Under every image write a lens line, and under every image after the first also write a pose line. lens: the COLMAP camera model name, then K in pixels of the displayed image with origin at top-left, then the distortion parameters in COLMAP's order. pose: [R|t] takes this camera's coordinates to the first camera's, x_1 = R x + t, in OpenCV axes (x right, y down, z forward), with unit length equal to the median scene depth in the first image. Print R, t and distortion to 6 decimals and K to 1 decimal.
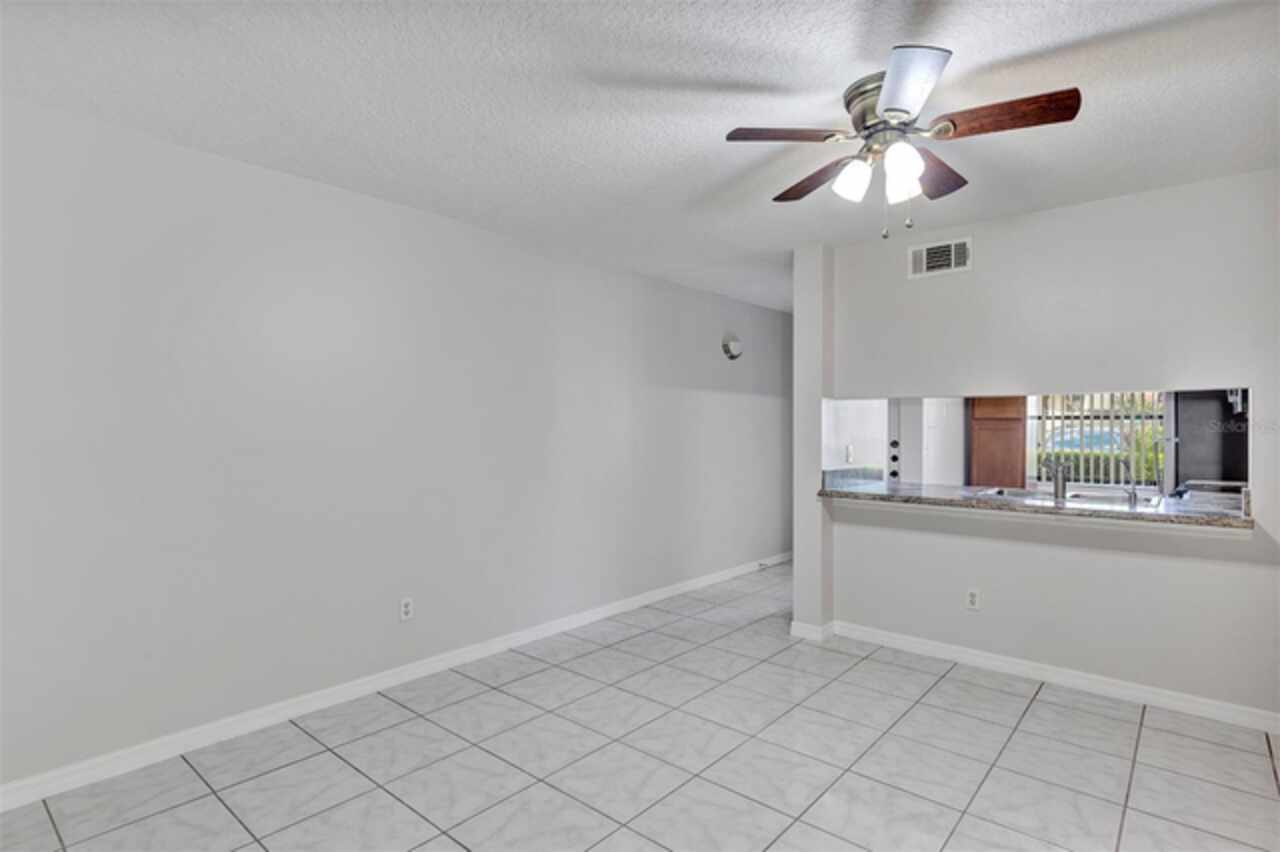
lens RADIAL K [[649.0, 0, 629.3], [0, 649.0, 427.2], [0, 0, 1]] dist [0.001539, -0.000747]
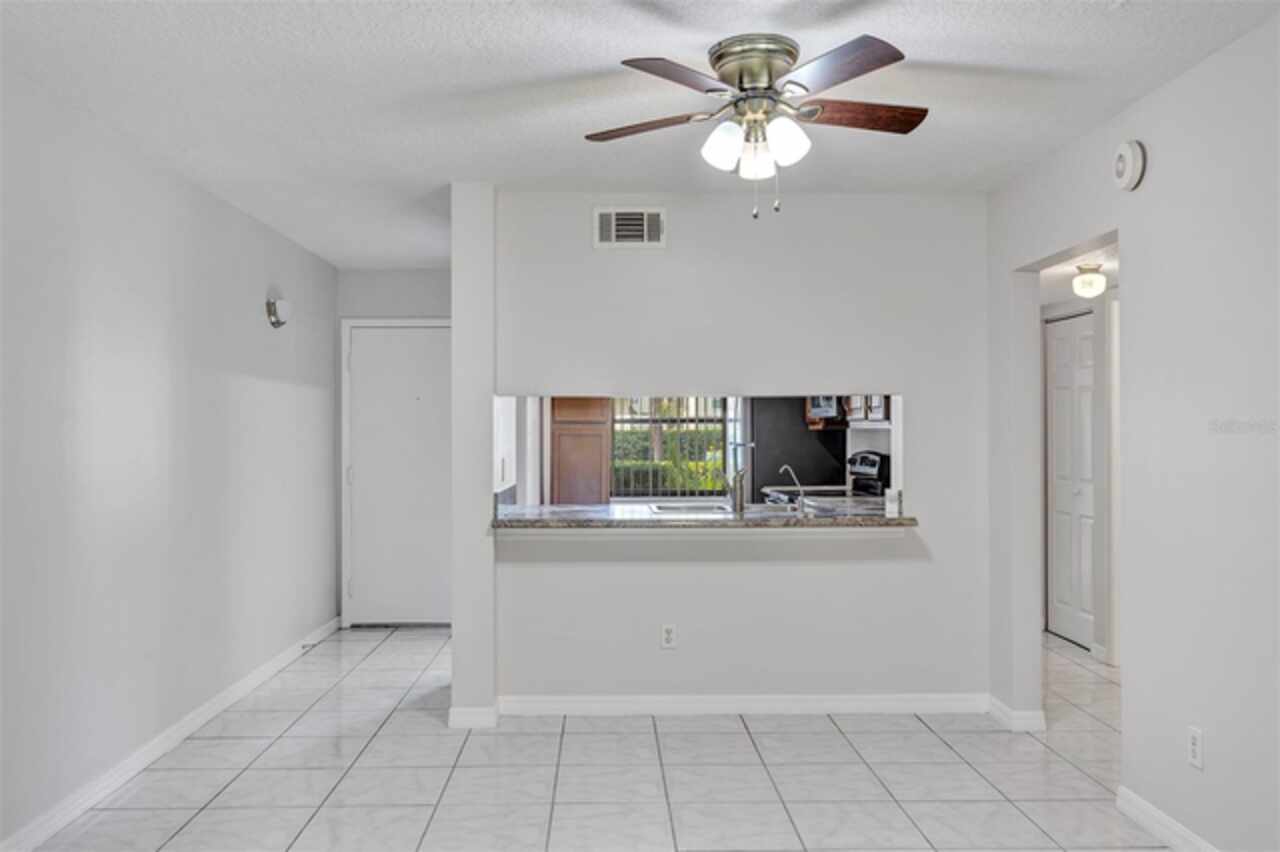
lens RADIAL K [[1000.5, 0, 628.0], [0, 1000.5, 423.9], [0, 0, 1]] dist [0.002641, -0.004833]
pose [[0.737660, 0.002003, 0.675170, -0.385306], [0.003885, 0.999966, -0.007211, -0.002195], [-0.675161, 0.007943, 0.737627, 0.070982]]
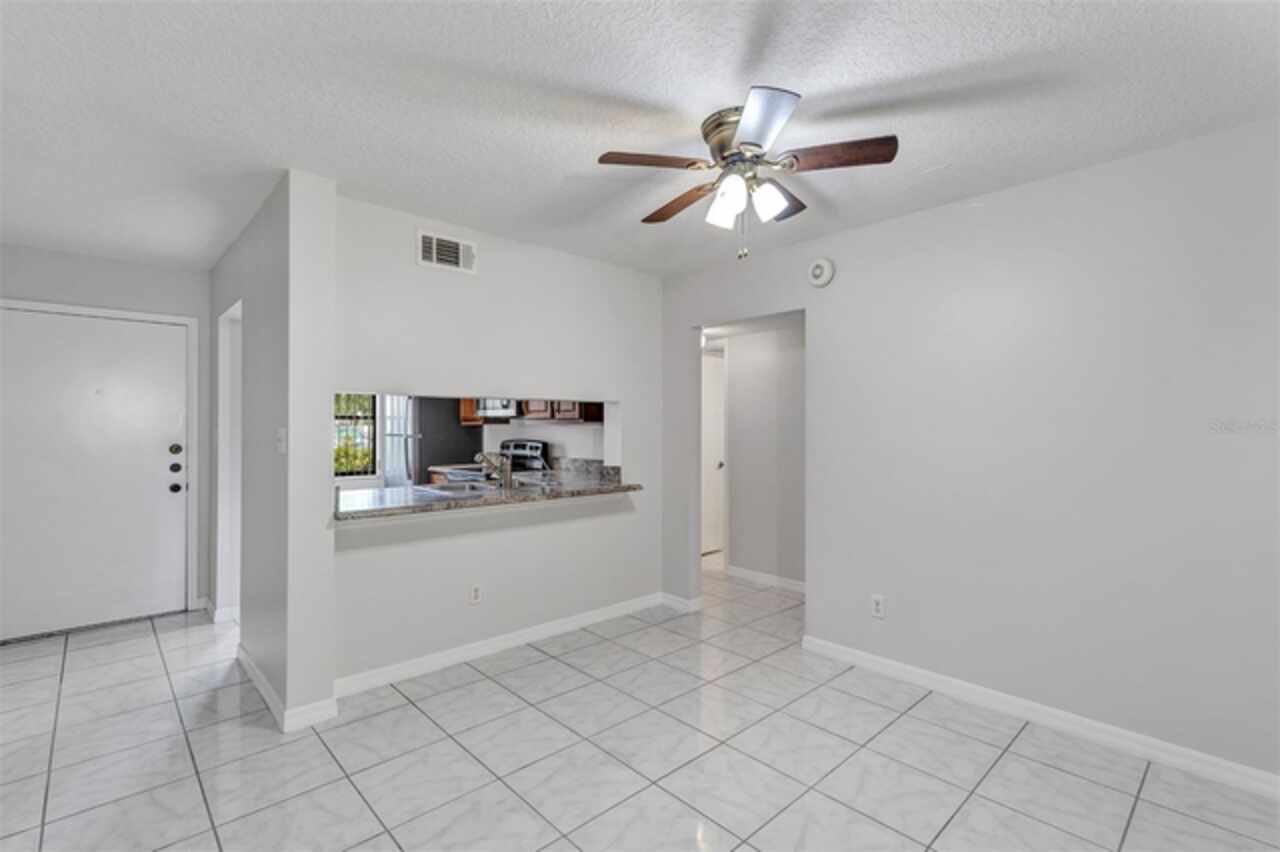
lens RADIAL K [[586.7, 0, 632.0], [0, 586.7, 420.8], [0, 0, 1]] dist [0.010466, -0.000044]
pose [[0.098074, 0.007944, 0.995147, -0.373967], [-0.001391, 0.999968, -0.007845, -0.003204], [-0.995178, -0.000615, 0.098082, 0.650752]]
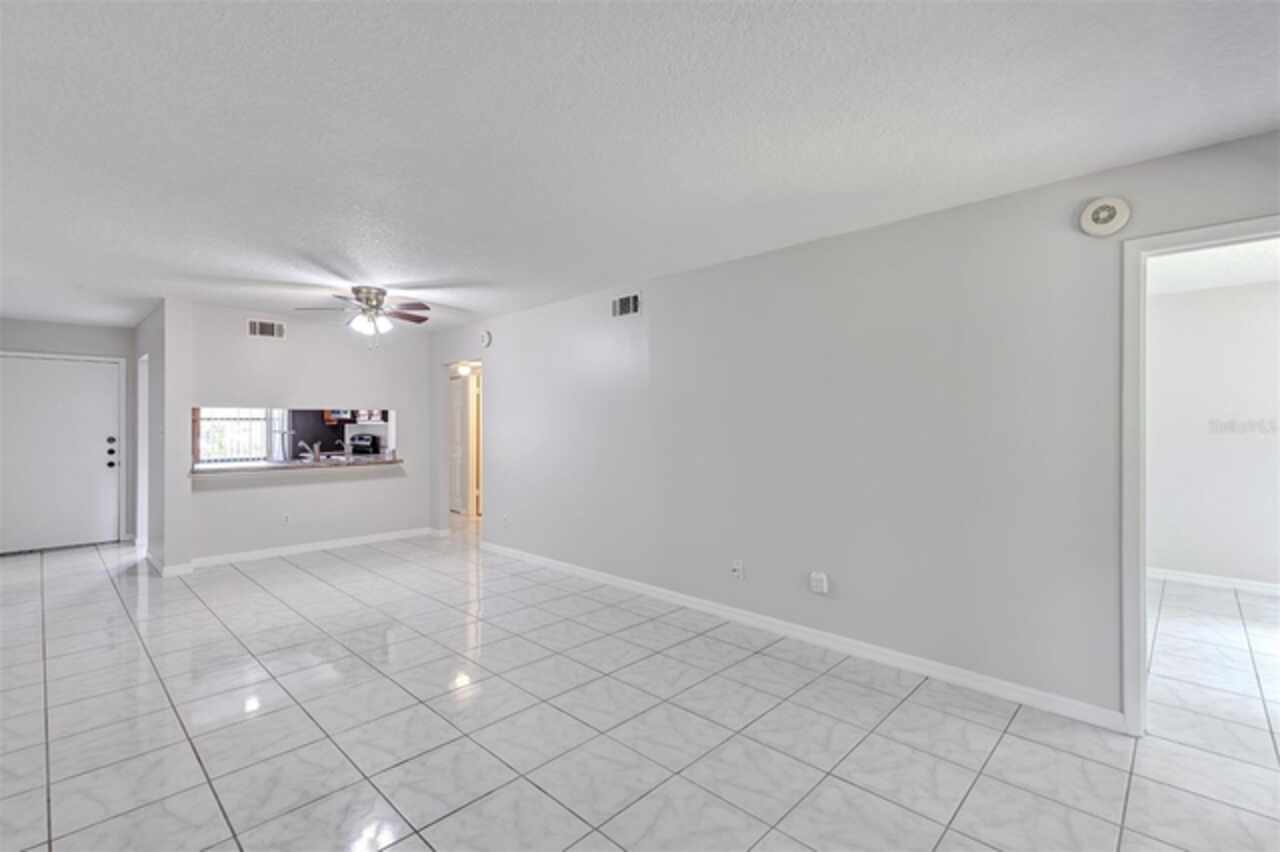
lens RADIAL K [[586.7, 0, 644.0], [0, 586.7, 420.0], [0, 0, 1]] dist [0.010466, -0.000044]
pose [[0.043485, 0.006184, 0.999035, -1.084074], [0.002058, 0.999978, -0.006280, -0.004214], [-0.999052, 0.002329, 0.043472, -0.087733]]
